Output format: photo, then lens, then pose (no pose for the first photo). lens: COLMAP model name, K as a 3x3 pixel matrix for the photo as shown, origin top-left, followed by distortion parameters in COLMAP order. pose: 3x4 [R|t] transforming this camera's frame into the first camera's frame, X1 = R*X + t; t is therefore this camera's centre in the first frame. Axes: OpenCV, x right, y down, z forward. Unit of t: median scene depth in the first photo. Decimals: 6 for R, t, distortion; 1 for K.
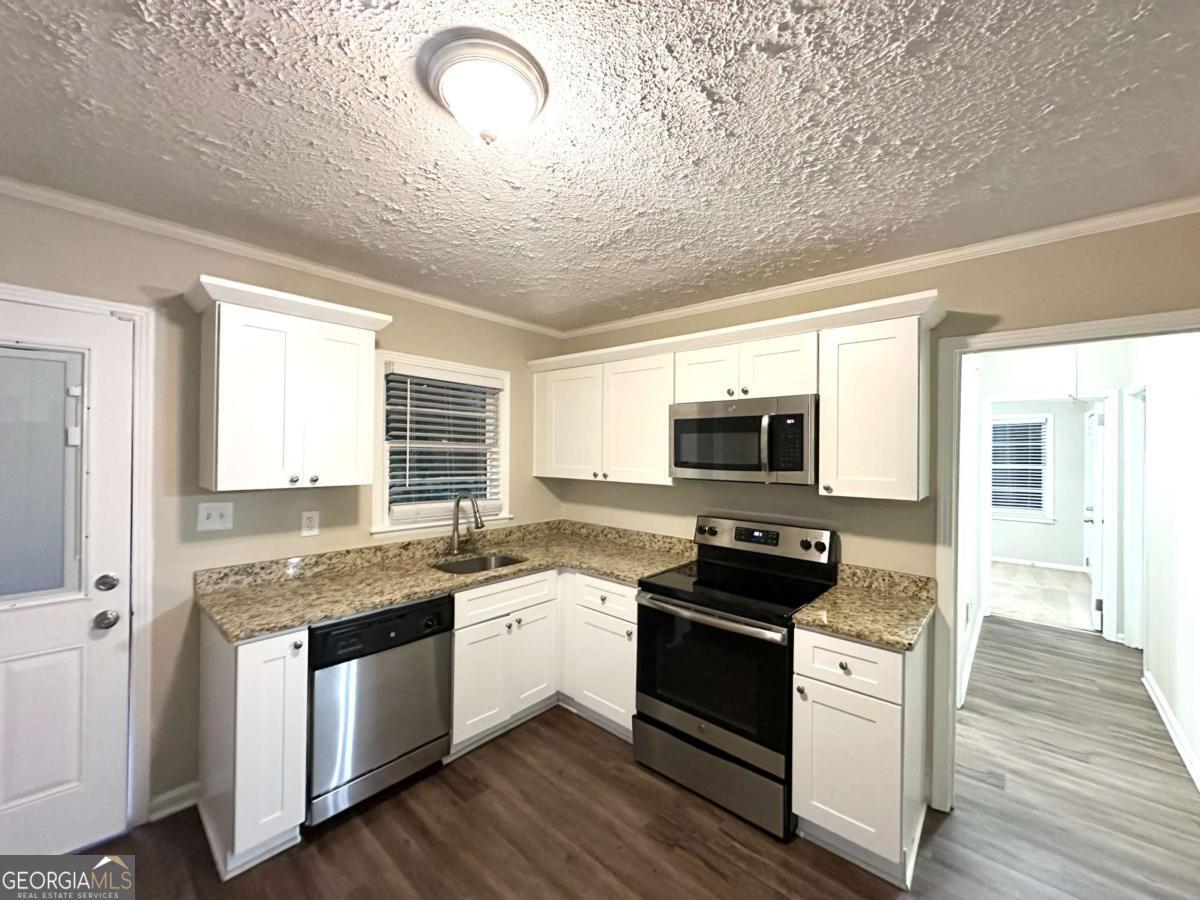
lens RADIAL K [[478.9, 0, 596.2], [0, 478.9, 446.8], [0, 0, 1]] dist [0.000479, -0.001022]
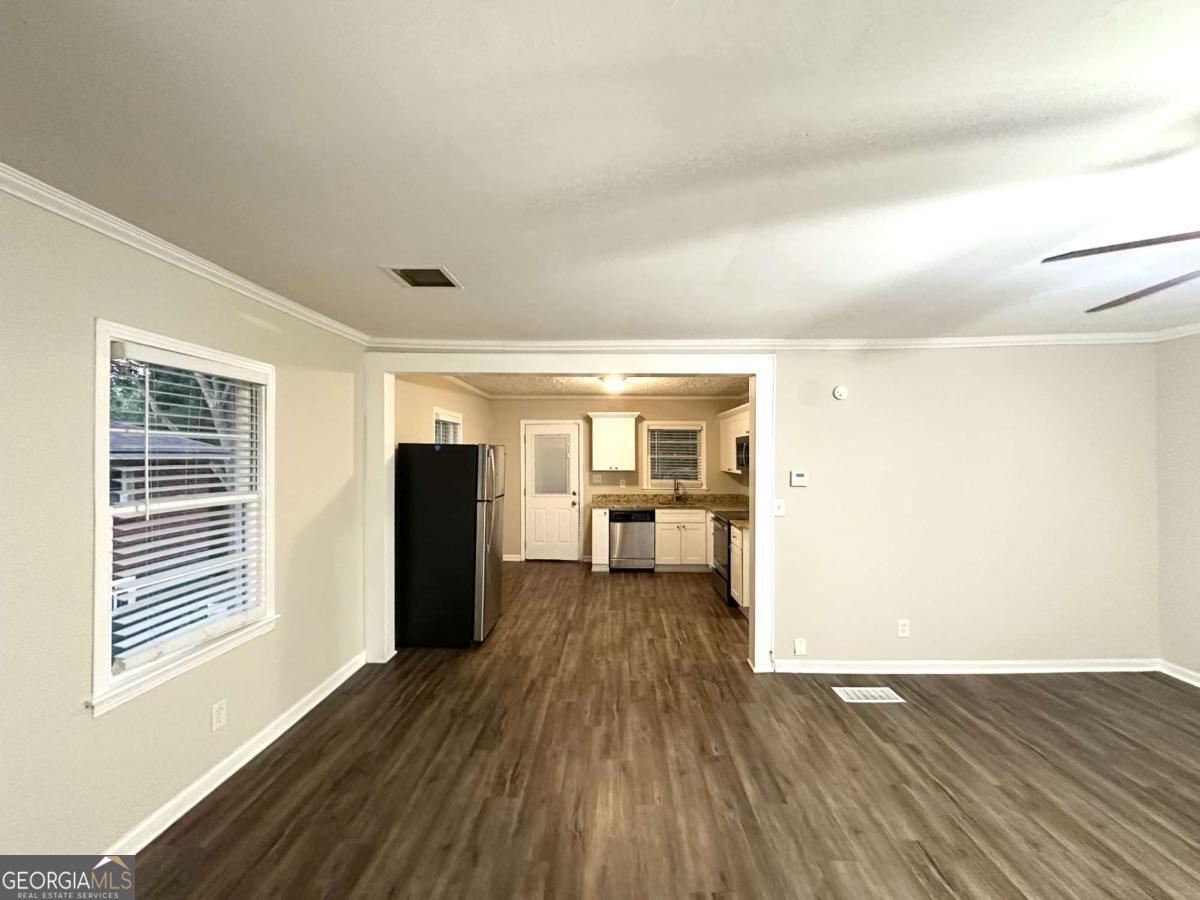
lens RADIAL K [[478.9, 0, 597.1], [0, 478.9, 452.6], [0, 0, 1]] dist [0.000479, -0.001022]
pose [[0.630644, -0.015553, -0.775916, 1.396218], [0.014317, 0.999862, -0.008405, -0.006225], [0.775940, -0.005808, 0.630780, -0.857679]]
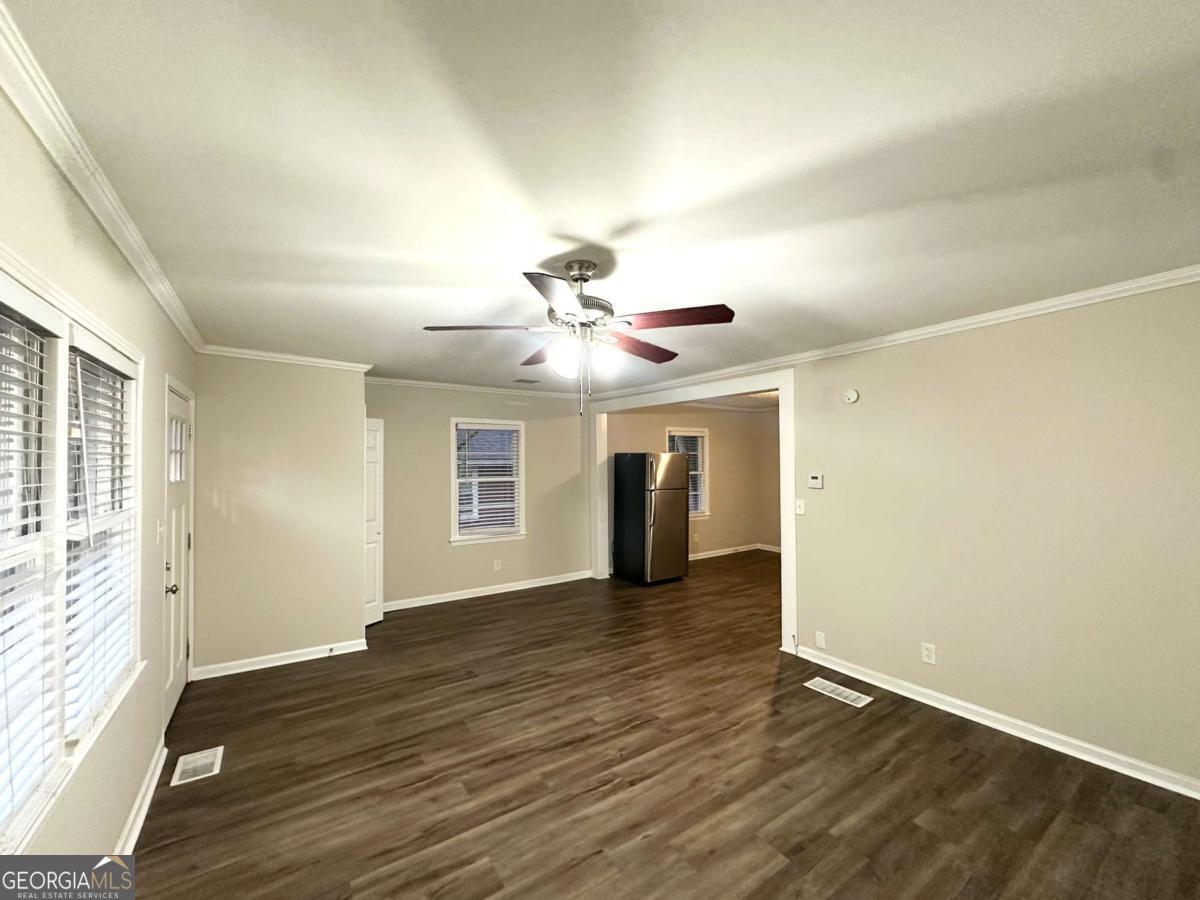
lens RADIAL K [[478.9, 0, 600.1], [0, 478.9, 454.2], [0, 0, 1]] dist [0.000479, -0.001022]
pose [[-0.264739, -0.022348, -0.964061, 2.240021], [0.012518, 0.999568, -0.026608, 0.012872], [0.964239, -0.019112, -0.264345, 0.159414]]
